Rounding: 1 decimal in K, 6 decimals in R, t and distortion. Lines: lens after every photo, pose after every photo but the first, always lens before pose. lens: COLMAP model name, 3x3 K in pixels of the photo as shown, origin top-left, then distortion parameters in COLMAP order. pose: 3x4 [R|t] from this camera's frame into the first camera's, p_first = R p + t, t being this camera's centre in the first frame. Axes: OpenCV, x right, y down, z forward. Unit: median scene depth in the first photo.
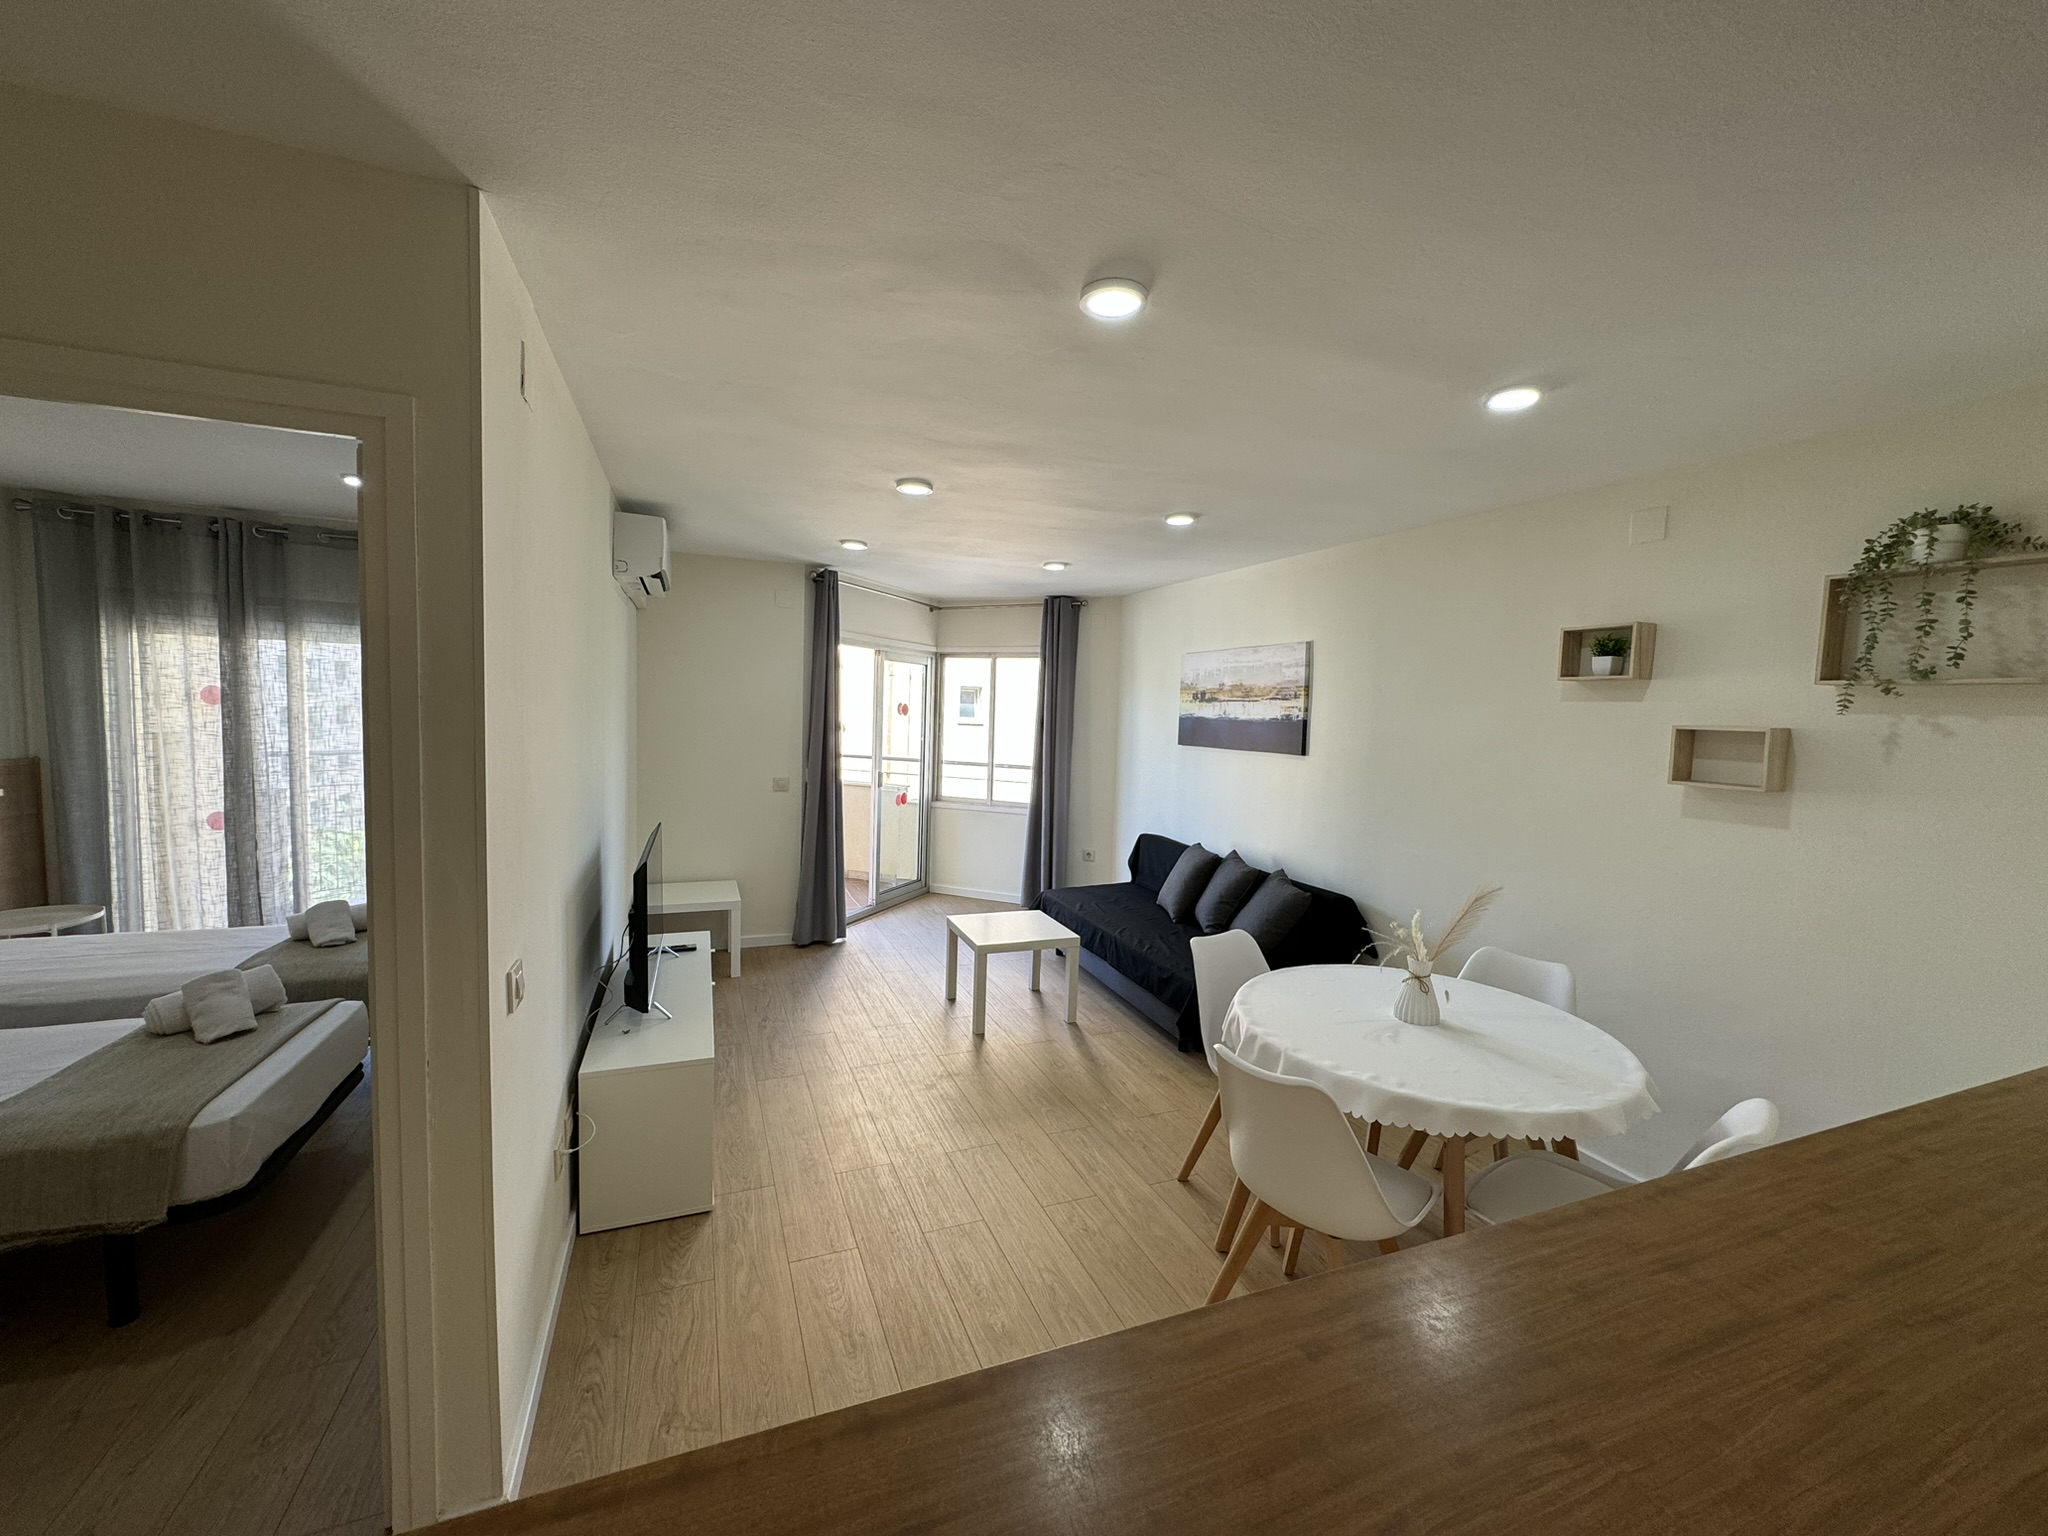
lens RADIAL K [[816.8, 0, 1017.0], [0, 816.8, 768.4], [0, 0, 1]] dist [0.000557, 0.000483]
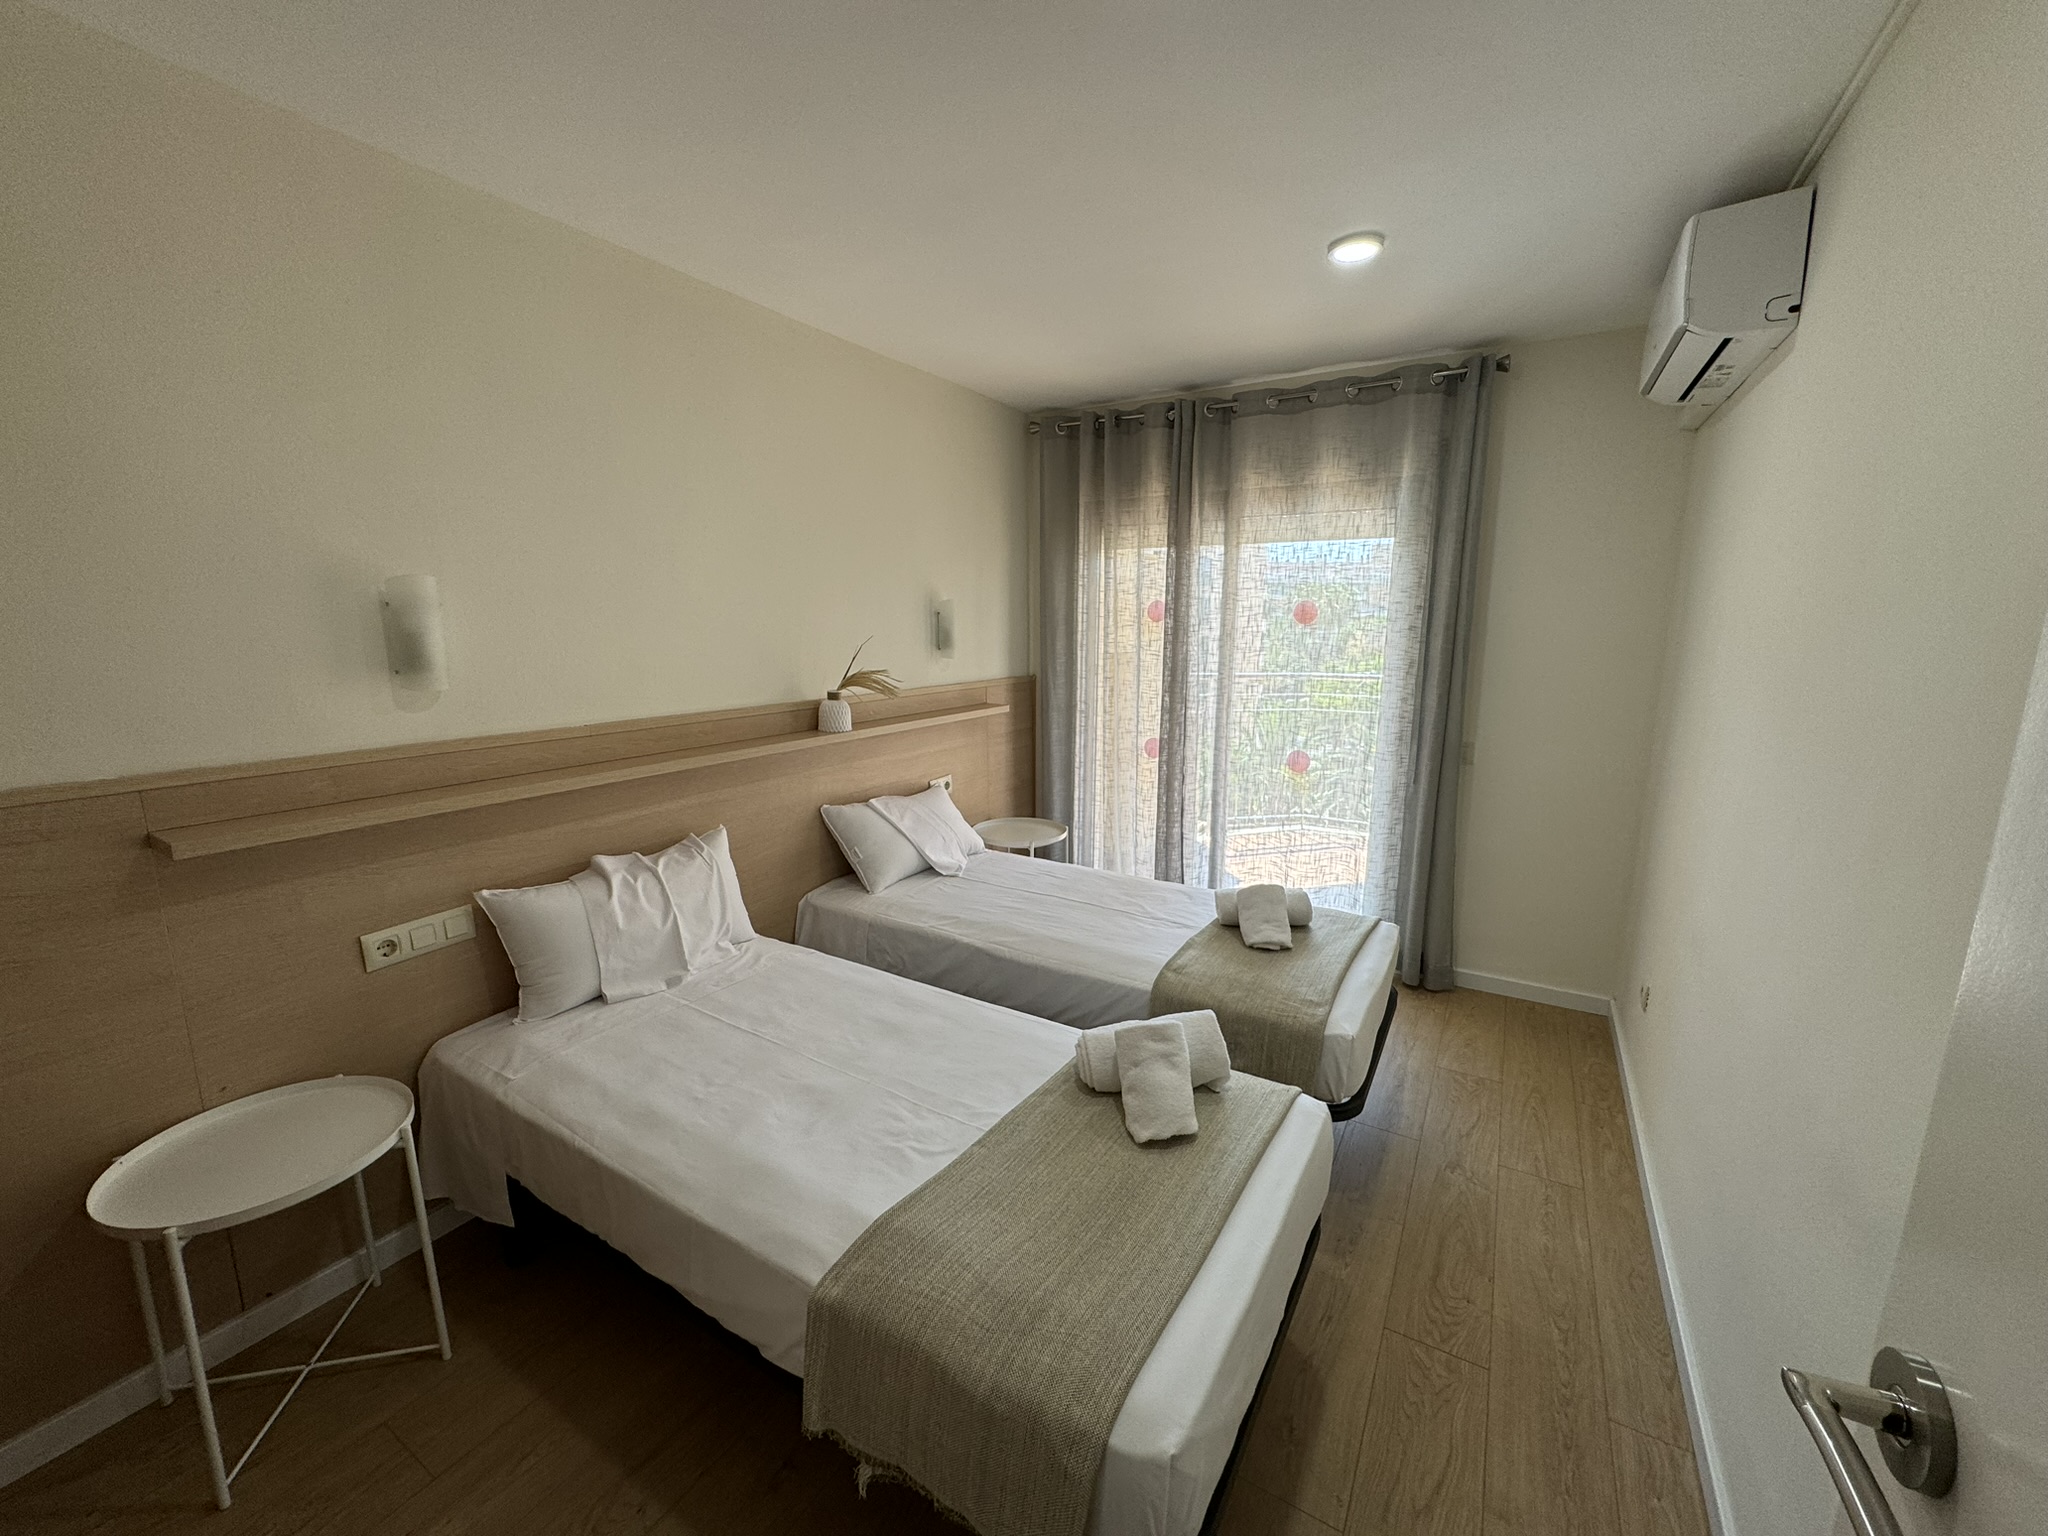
lens RADIAL K [[816.8, 0, 1023.4], [0, 816.8, 769.0], [0, 0, 1]] dist [0.000557, 0.000483]
pose [[0.604117, 0.110196, -0.789240, -0.349208], [-0.040510, 0.993359, 0.107687, -0.006819], [0.795865, -0.033083, 0.604570, 0.337247]]
